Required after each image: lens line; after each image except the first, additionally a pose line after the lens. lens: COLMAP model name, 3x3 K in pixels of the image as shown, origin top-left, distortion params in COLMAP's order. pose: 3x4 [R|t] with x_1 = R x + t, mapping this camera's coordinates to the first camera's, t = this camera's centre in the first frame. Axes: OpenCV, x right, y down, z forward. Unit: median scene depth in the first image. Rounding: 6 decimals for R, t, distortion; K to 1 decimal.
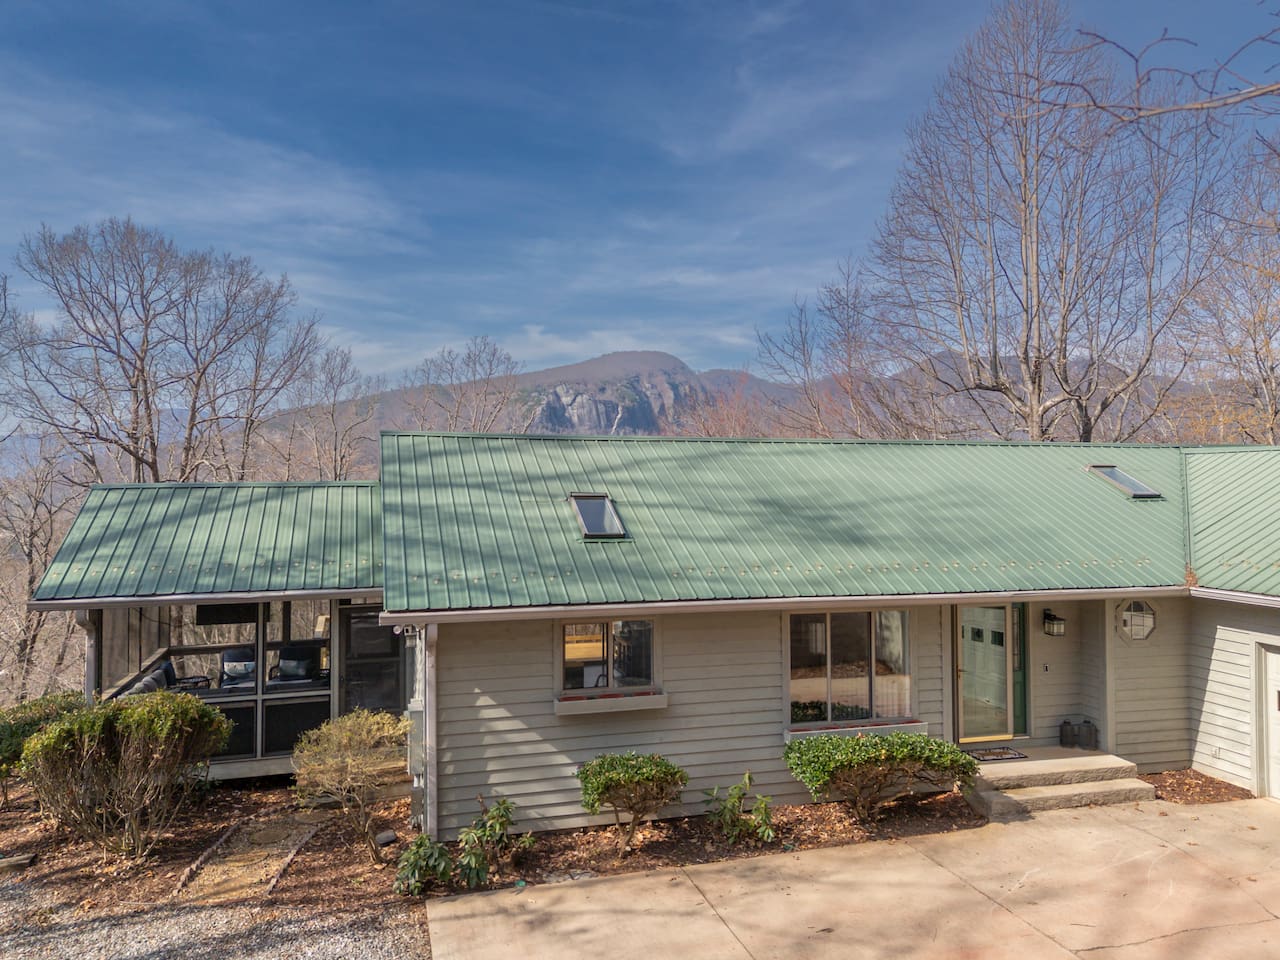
lens RADIAL K [[923.9, 0, 640.0], [0, 923.9, 480.0], [0, 0, 1]] dist [0.078583, -0.076904]
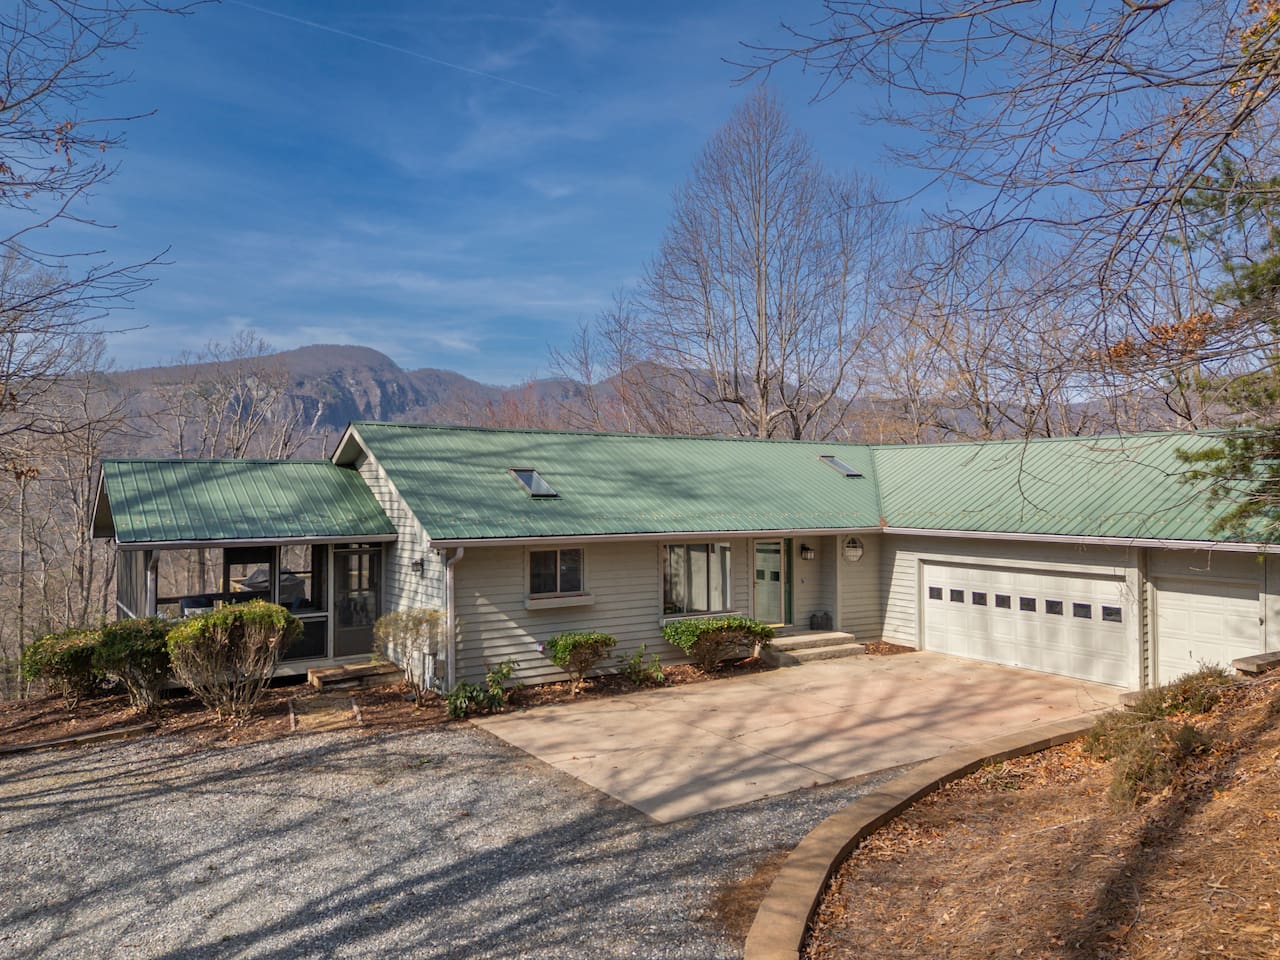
lens RADIAL K [[919.0, 0, 640.0], [0, 919.0, 480.0], [0, 0, 1]] dist [0.086422, 0.001304]
pose [[0.951091, 0.008408, 0.308795, -0.306680], [-0.007721, 0.999964, -0.003447, 0.038410], [-0.308813, 0.000894, 0.951122, -0.390420]]
